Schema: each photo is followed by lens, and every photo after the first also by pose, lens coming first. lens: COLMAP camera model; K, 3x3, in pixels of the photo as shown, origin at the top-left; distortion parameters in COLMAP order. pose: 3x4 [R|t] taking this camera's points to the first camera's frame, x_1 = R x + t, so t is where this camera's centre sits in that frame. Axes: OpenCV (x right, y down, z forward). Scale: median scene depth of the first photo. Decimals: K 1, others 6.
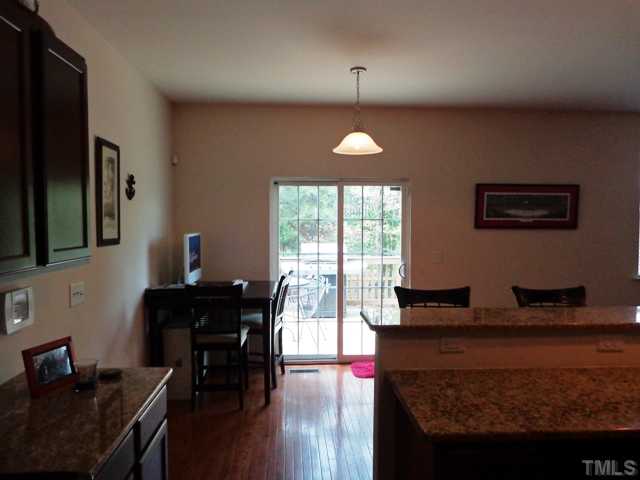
lens RADIAL K [[476.1, 0, 322.7], [0, 476.1, 238.4], [0, 0, 1]] dist [-0.004196, -0.005549]
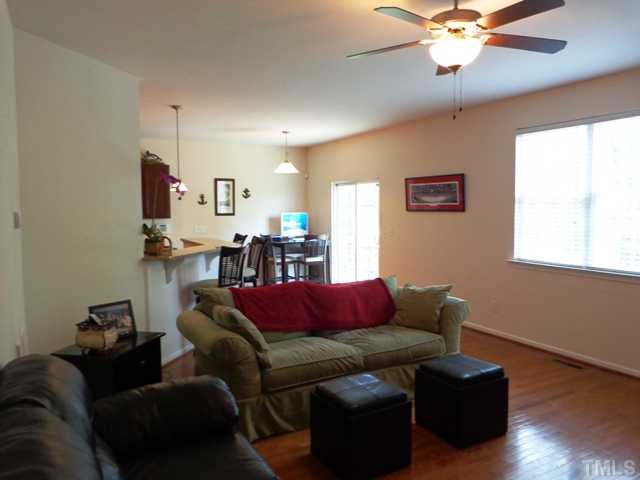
lens RADIAL K [[476.1, 0, 319.2], [0, 476.1, 238.5], [0, 0, 1]] dist [-0.004196, -0.005549]
pose [[0.425536, 0.055572, -0.903234, 1.520268], [-0.027608, 0.998445, 0.048423, -0.002225], [0.904520, 0.004331, 0.426409, 0.203589]]
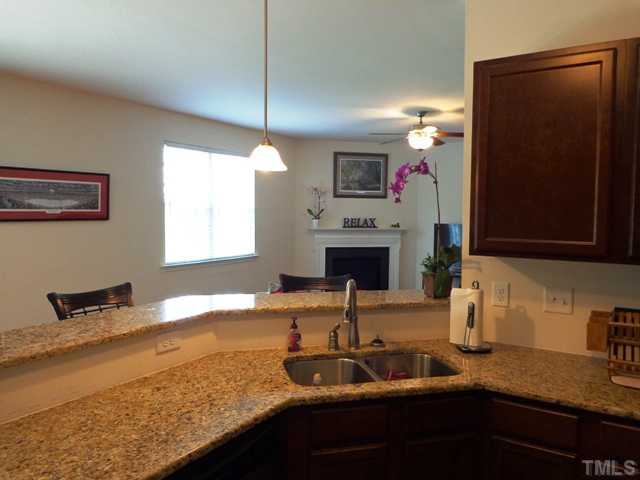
lens RADIAL K [[476.1, 0, 327.1], [0, 476.1, 236.7], [0, 0, 1]] dist [-0.004196, -0.005549]
pose [[0.587960, -0.043457, 0.807722, 0.021408], [0.033351, 0.999009, 0.029471, -0.001308], [-0.808202, 0.009611, 0.588827, 0.091819]]
